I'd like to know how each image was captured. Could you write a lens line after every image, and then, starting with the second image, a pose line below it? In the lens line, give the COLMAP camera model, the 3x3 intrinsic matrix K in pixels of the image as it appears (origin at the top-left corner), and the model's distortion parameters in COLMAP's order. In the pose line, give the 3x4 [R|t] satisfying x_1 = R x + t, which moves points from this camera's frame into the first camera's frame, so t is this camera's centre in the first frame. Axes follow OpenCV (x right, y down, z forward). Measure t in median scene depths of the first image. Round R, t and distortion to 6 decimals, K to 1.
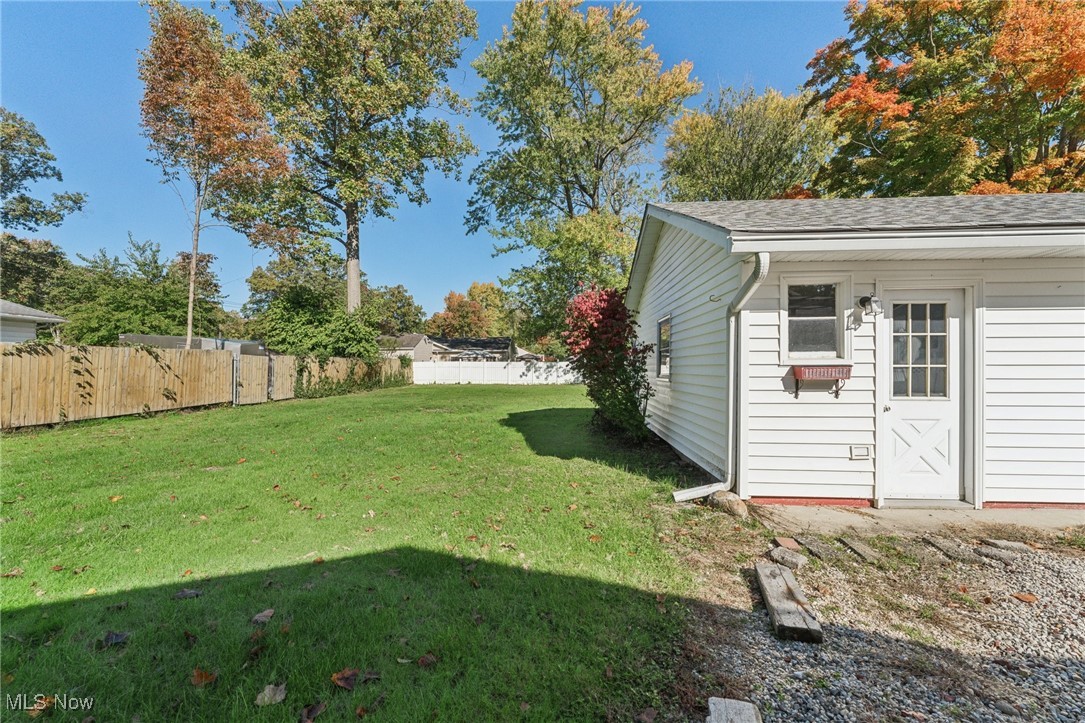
lens RADIAL K [[447.0, 0, 536.4], [0, 447.0, 366.7], [0, 0, 1]] dist [0.003257, 0.000772]
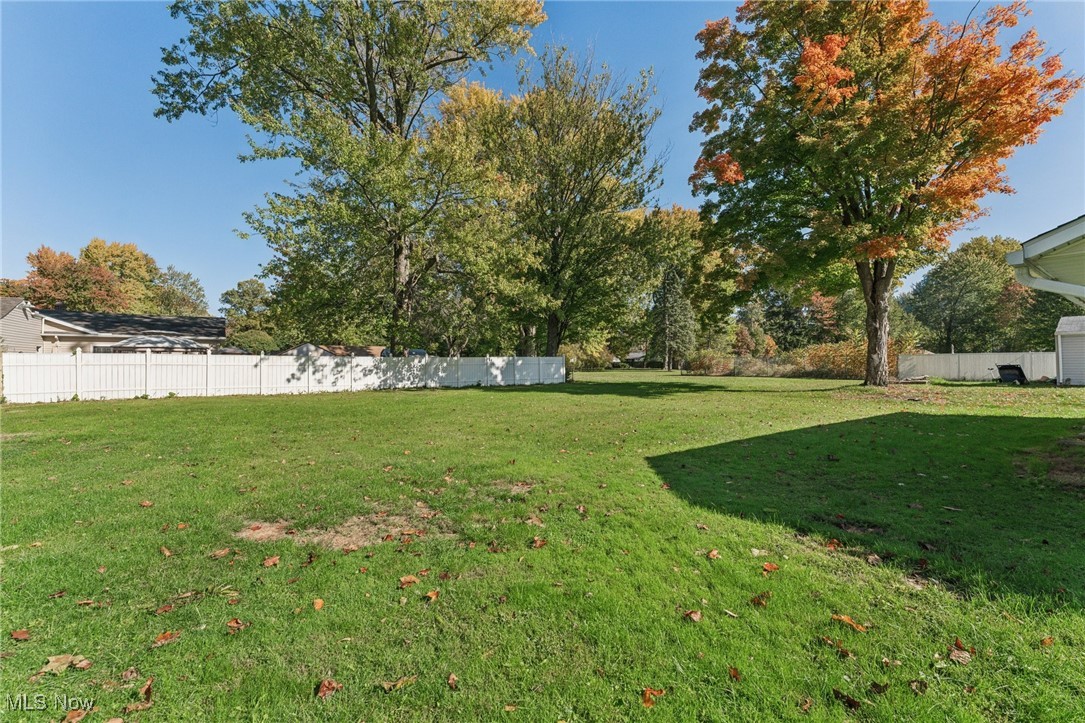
lens RADIAL K [[437.7, 0, 542.5], [0, 437.7, 361.5], [0, 0, 1]] dist [0.001754, 0.000264]
pose [[0.777627, 0.003651, 0.628715, -0.163916], [0.002407, 0.999959, -0.008784, 0.002944], [-0.628721, 0.008344, 0.777586, 0.403373]]
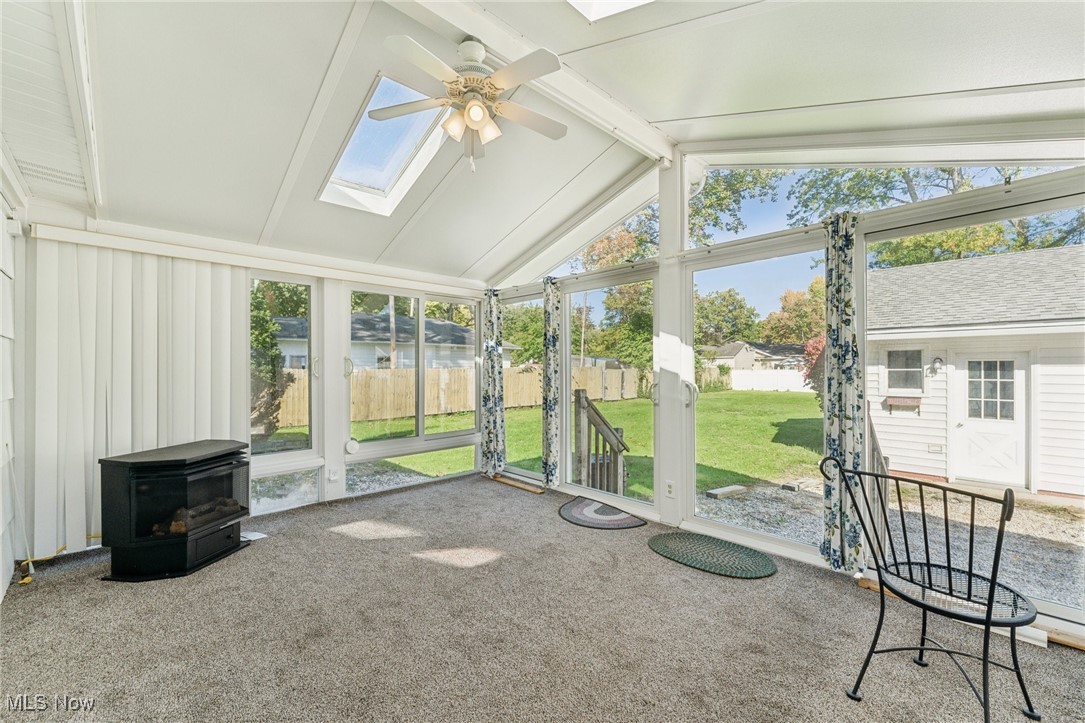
lens RADIAL K [[428.2, 0, 542.4], [0, 428.2, 367.2], [0, 0, 1]] dist [-0.000695, 0.000055]
pose [[0.756590, -0.002111, -0.653886, 0.082701], [-0.001510, 0.999986, -0.004977, -0.013837], [0.653888, 0.004753, 0.756577, -0.154746]]
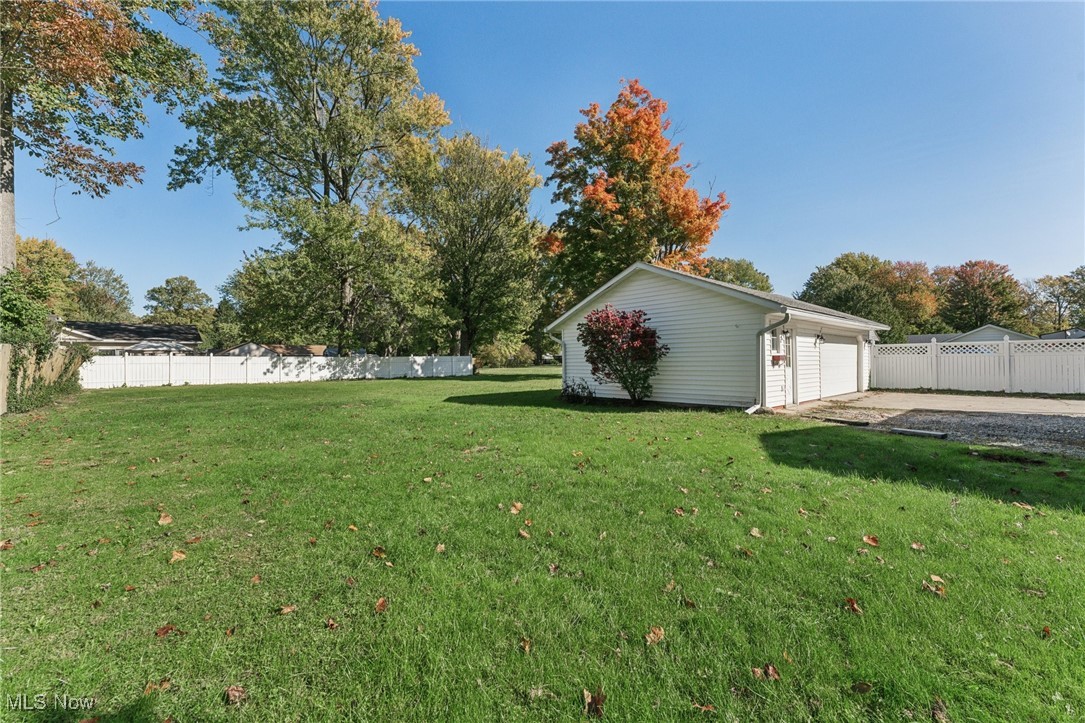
lens RADIAL K [[444.1, 0, 546.9], [0, 444.1, 352.7], [0, 0, 1]] dist [-0.000546, -0.000098]
pose [[0.691443, 0.009819, 0.722365, -0.329671], [0.007205, 0.999764, -0.020486, 0.003532], [-0.722395, 0.019370, 0.691209, 0.026952]]
